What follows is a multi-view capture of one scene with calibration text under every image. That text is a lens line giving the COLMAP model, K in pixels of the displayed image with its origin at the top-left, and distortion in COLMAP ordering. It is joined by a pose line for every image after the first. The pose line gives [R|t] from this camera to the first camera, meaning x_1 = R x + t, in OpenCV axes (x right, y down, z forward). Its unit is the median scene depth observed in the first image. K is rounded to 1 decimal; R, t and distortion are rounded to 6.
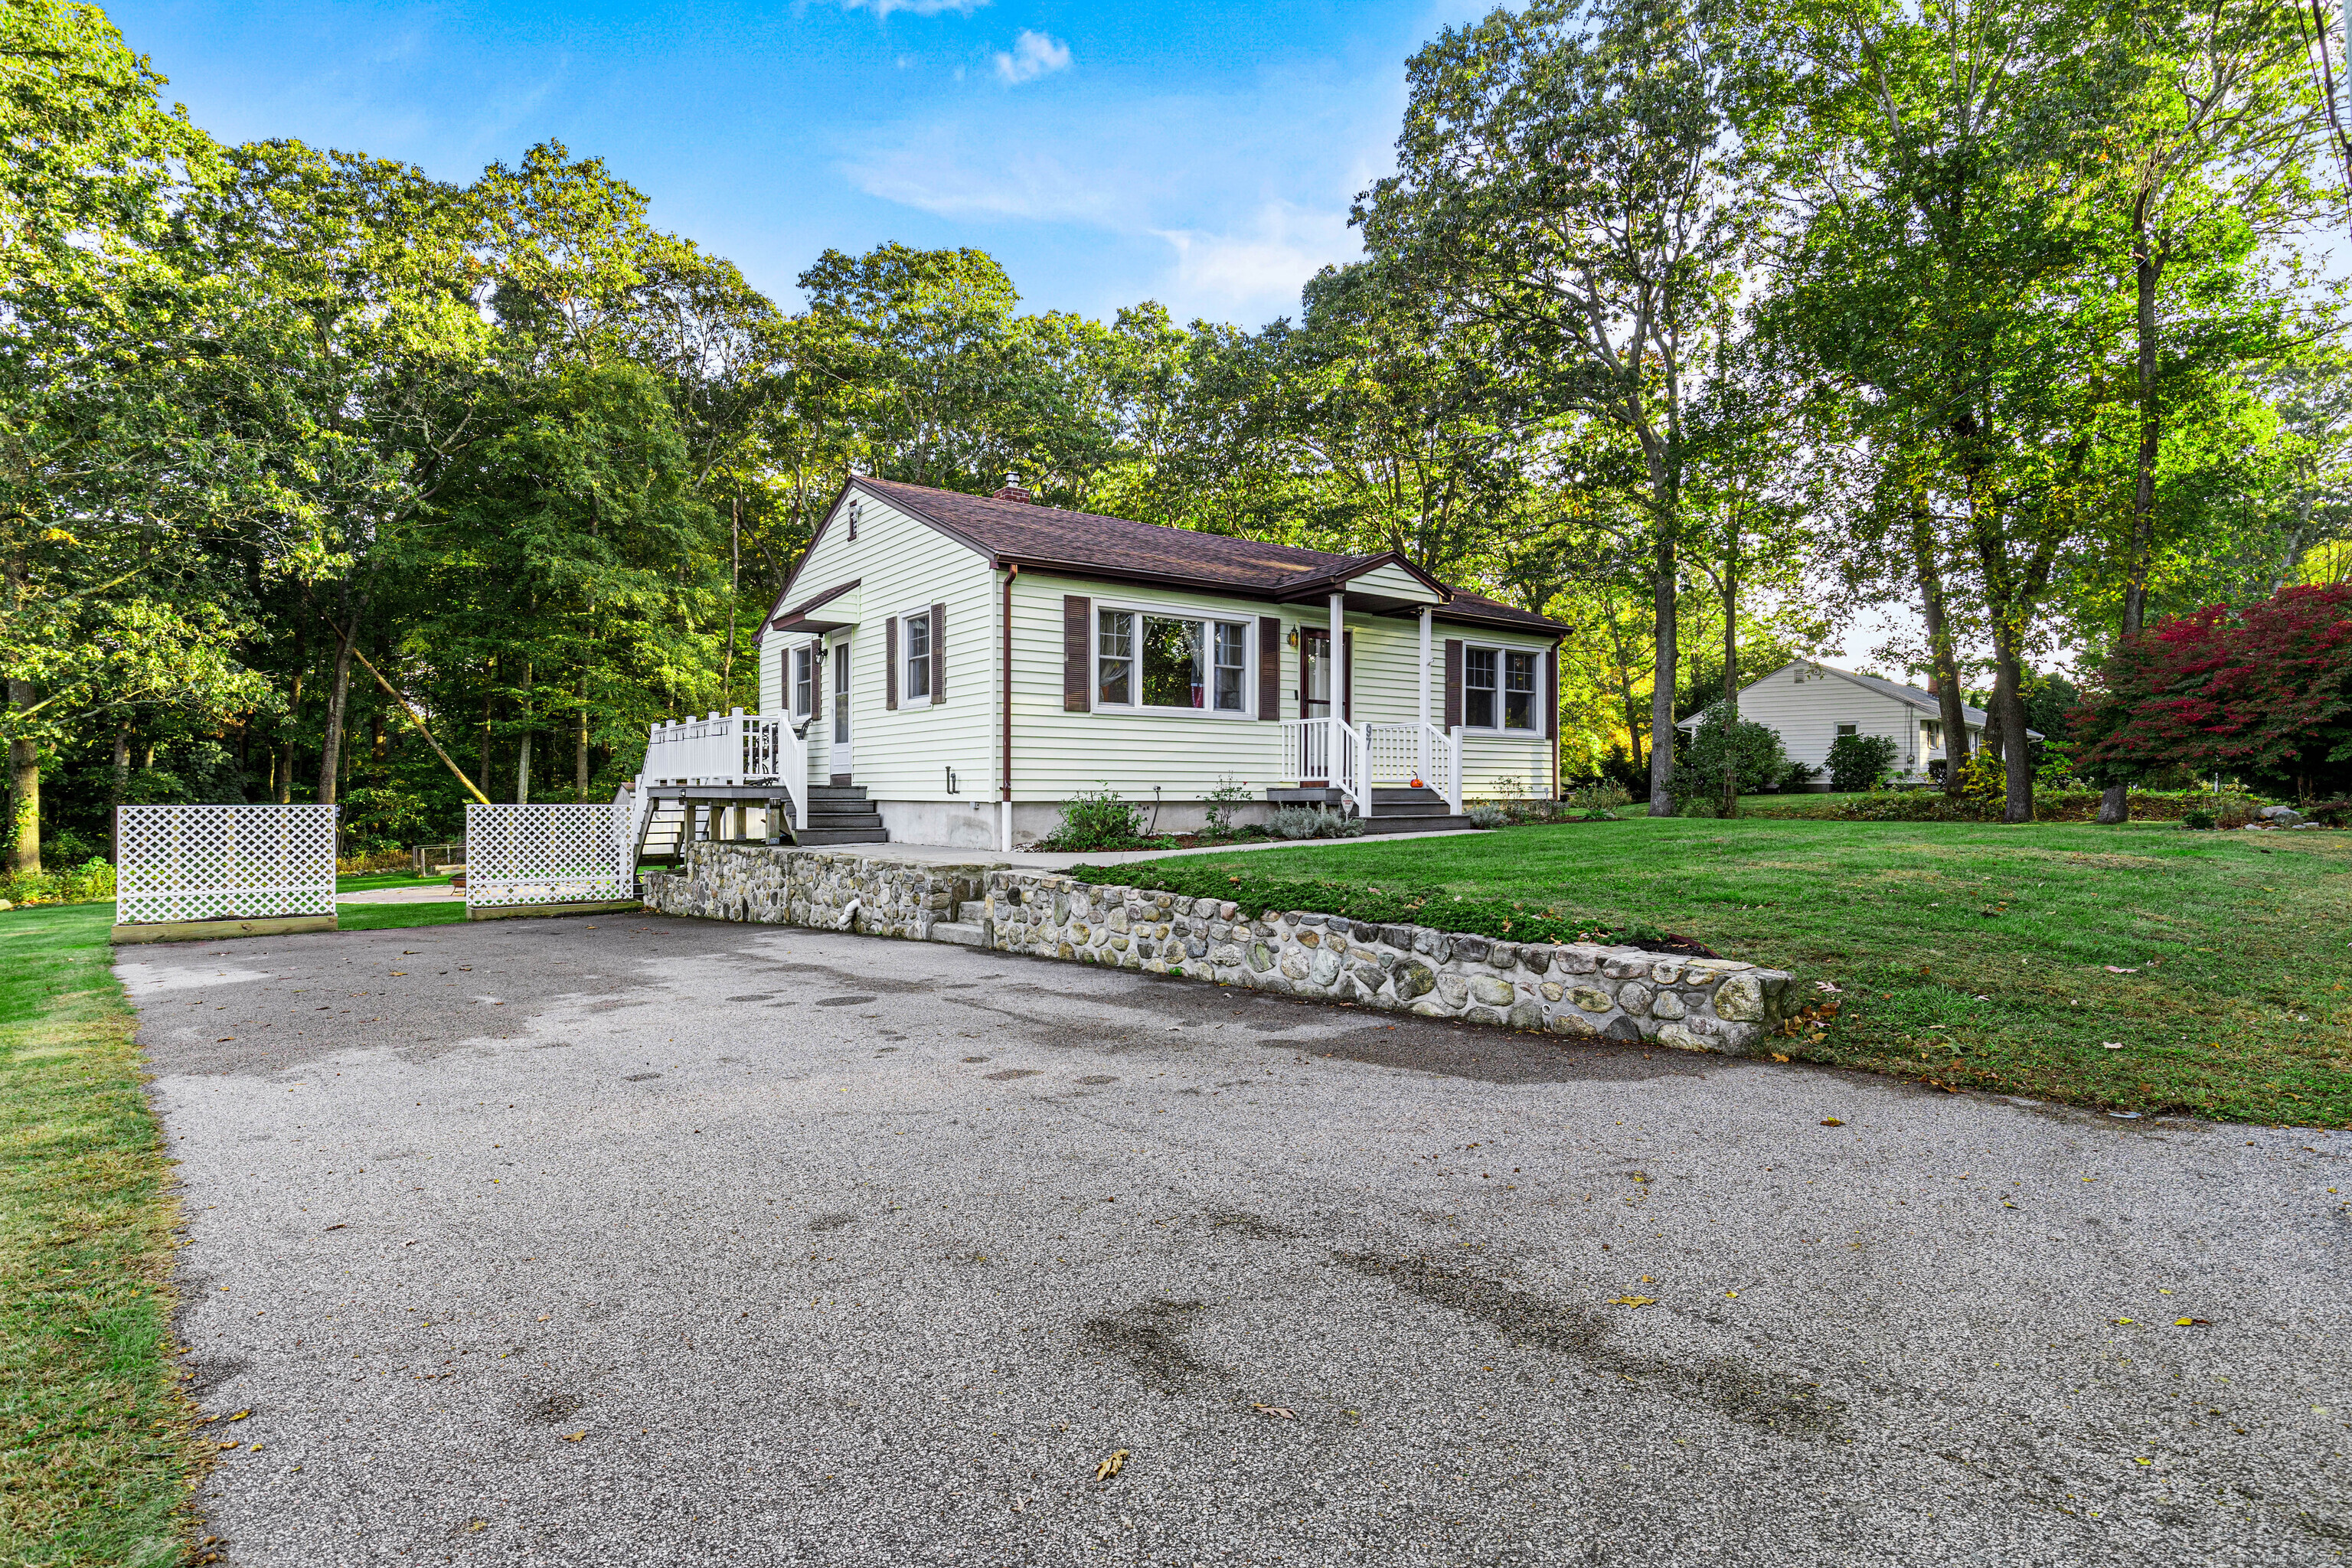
lens RADIAL K [[1188.6, 0, 1171.6], [0, 1188.6, 782.1], [0, 0, 1]] dist [-0.002328, 0.000994]
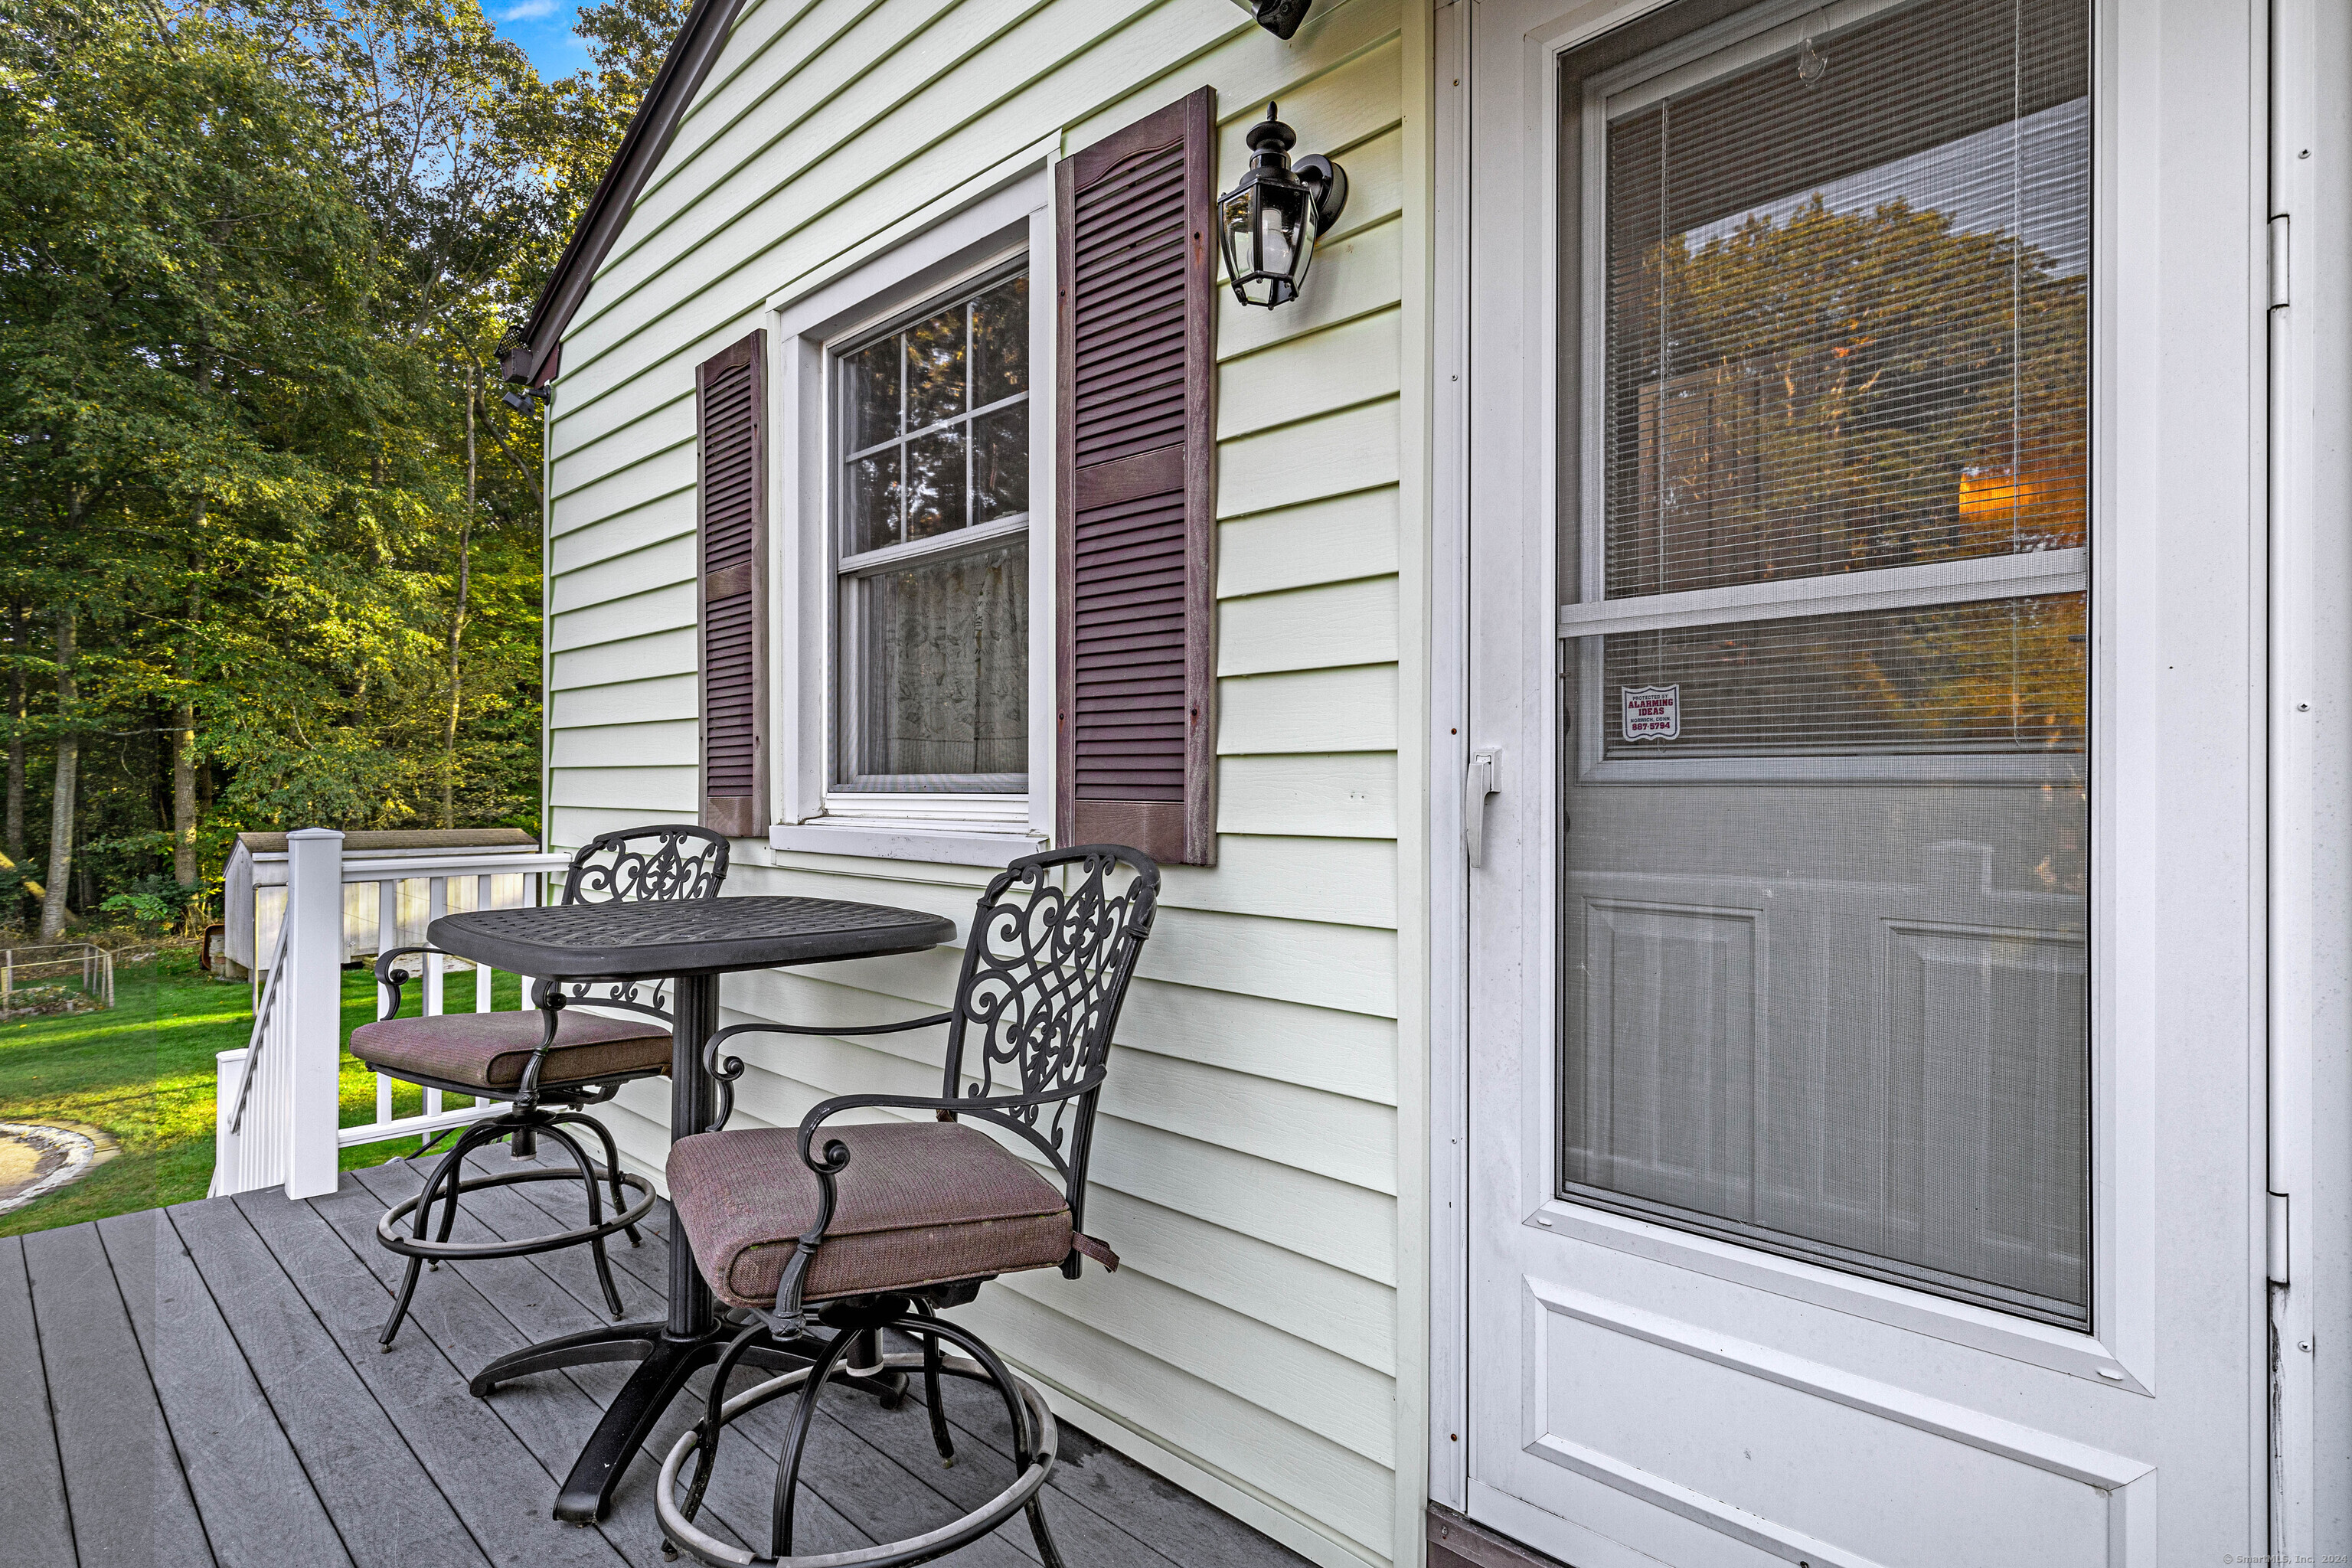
lens RADIAL K [[1188.6, 0, 1174.7], [0, 1188.6, 786.6], [0, 0, 1]] dist [-0.002328, 0.000994]
pose [[0.984397, -0.002503, 0.175947, -0.134103], [0.000451, 0.999931, 0.011701, -0.026173], [-0.175964, -0.011439, 0.984330, 0.379241]]
